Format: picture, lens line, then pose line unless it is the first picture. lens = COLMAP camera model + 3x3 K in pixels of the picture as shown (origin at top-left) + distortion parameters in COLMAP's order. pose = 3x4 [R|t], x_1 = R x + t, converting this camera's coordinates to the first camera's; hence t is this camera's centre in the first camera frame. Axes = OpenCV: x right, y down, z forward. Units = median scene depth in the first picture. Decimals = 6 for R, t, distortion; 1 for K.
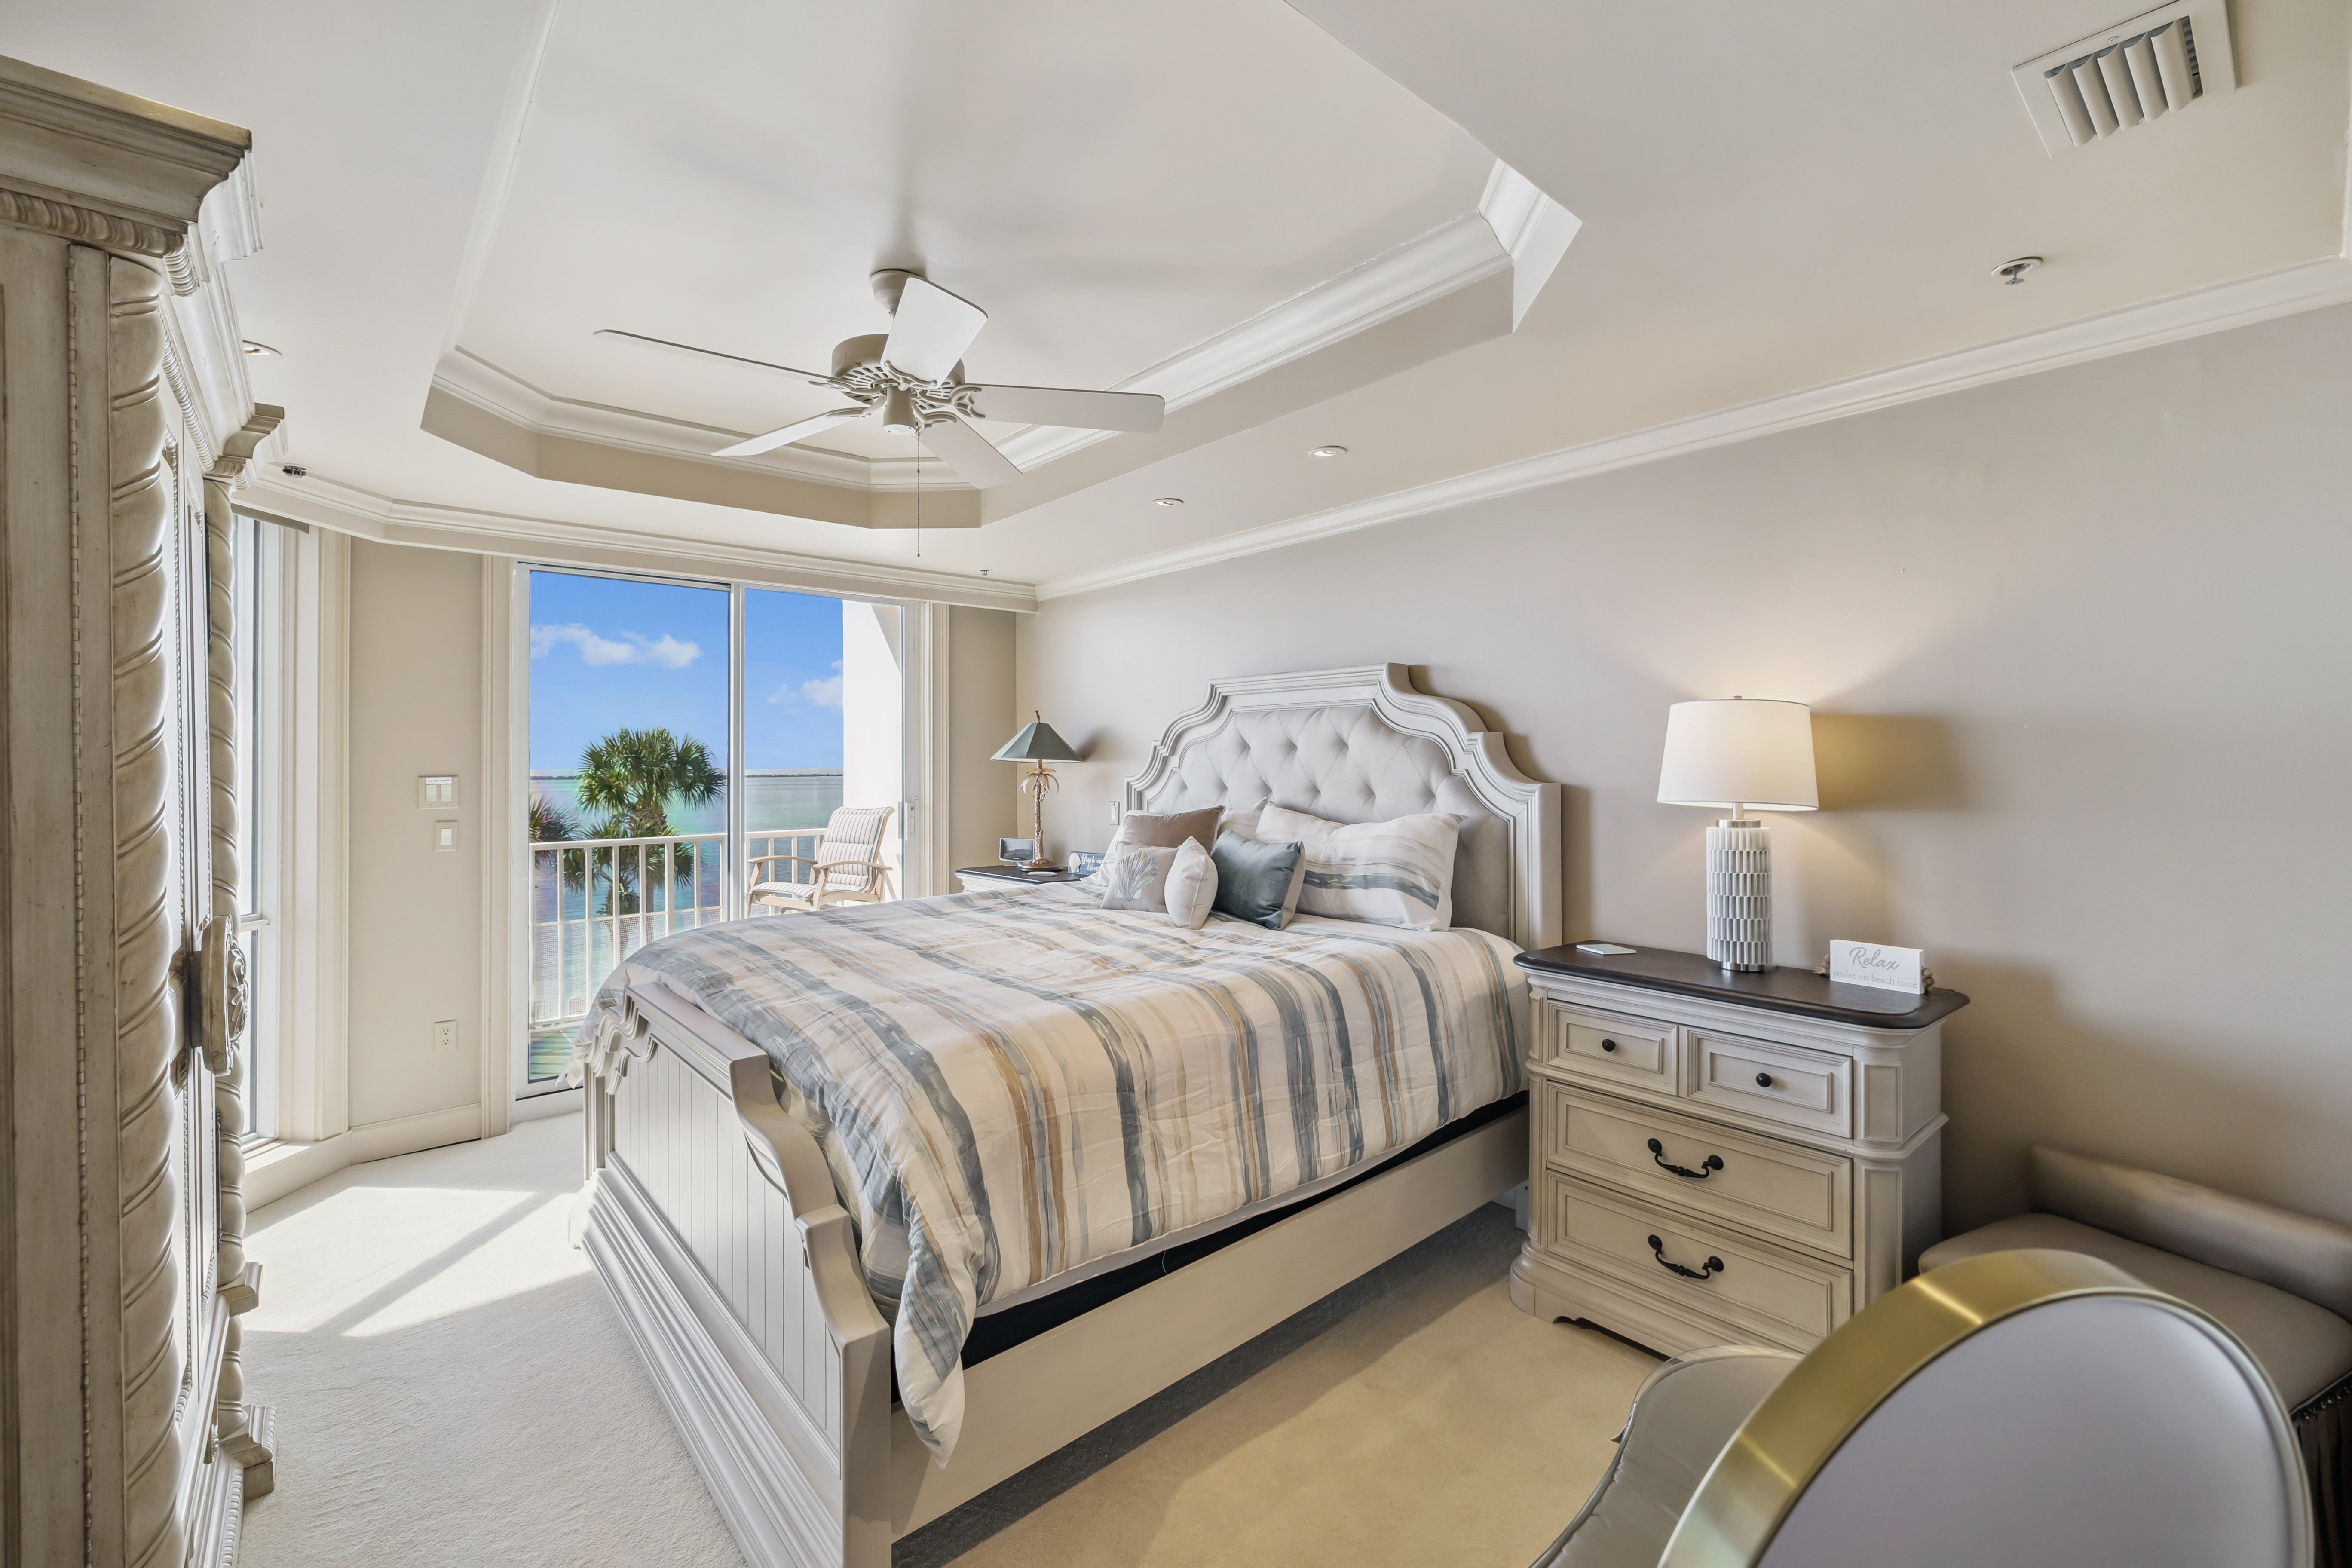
lens RADIAL K [[992.0, 0, 1180.0], [0, 992.0, 771.1], [0, 0, 1]] dist [-0.000662, 0.000268]
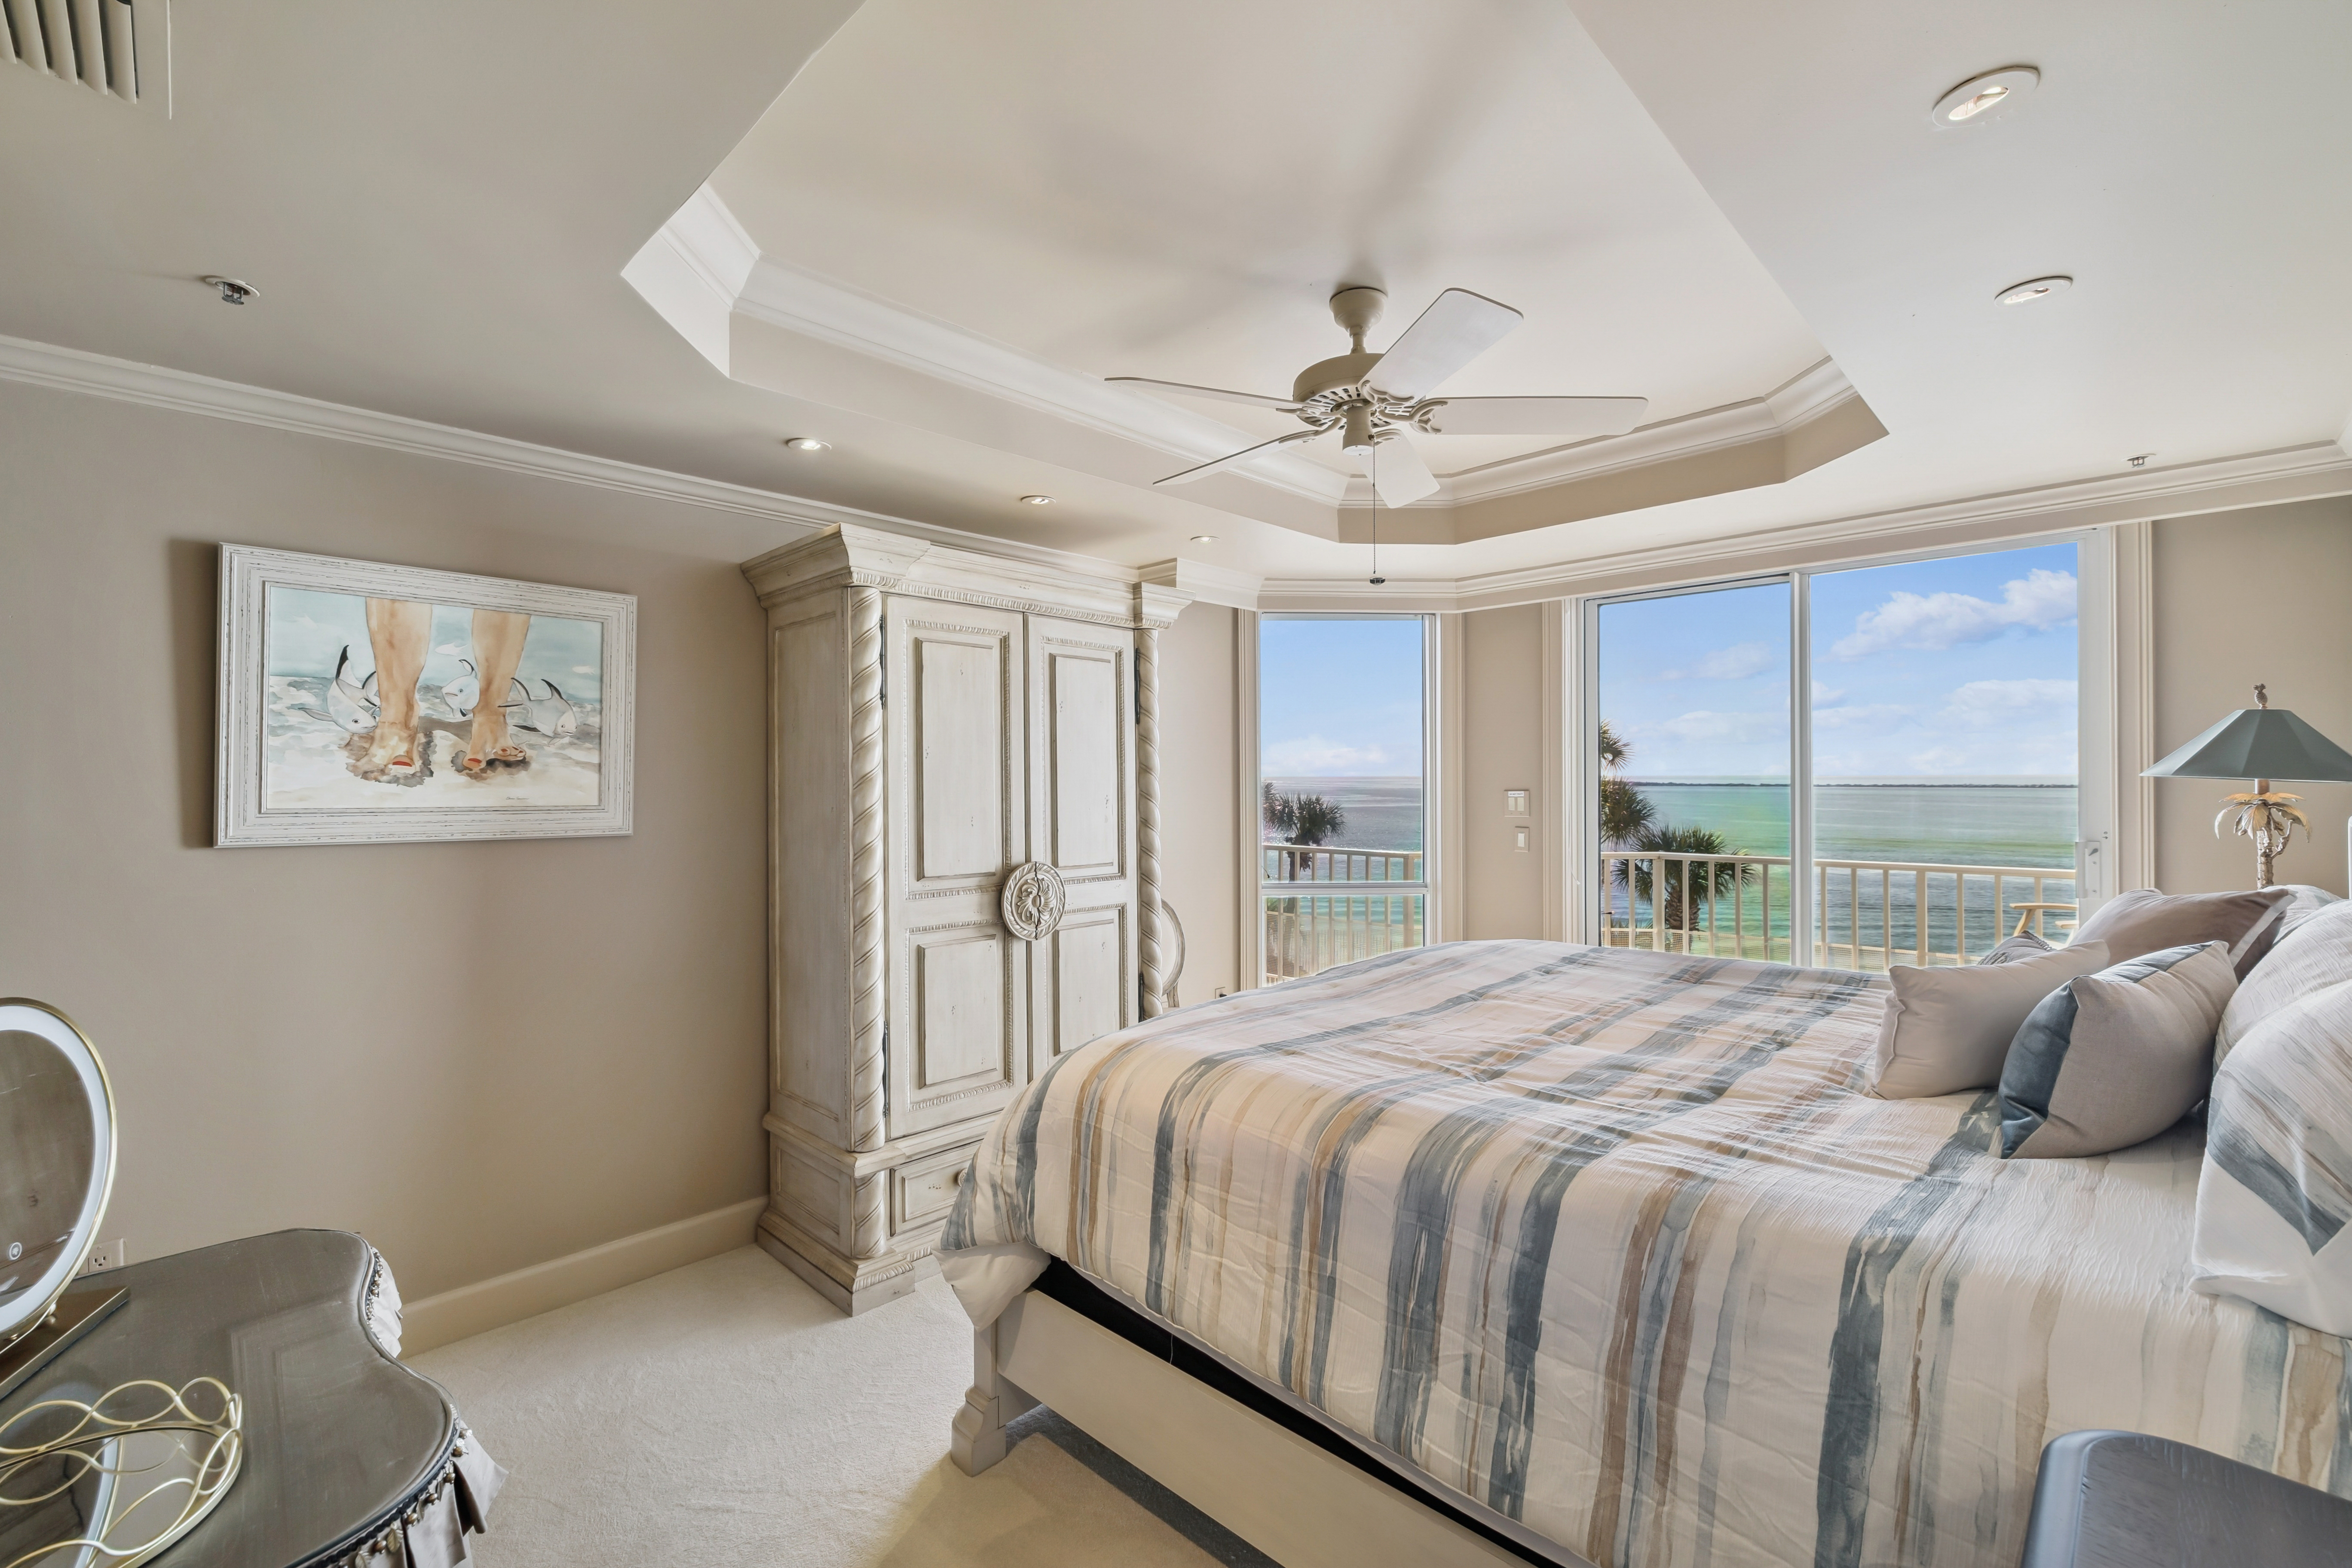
lens RADIAL K [[992.0, 0, 1179.8], [0, 992.0, 777.1], [0, 0, 1]] dist [-0.000662, 0.000268]
pose [[0.079098, 0.008793, -0.996828, 0.726820], [-0.003527, 0.999957, 0.008540, -0.028735], [0.996861, 0.002841, 0.079126, 0.776386]]
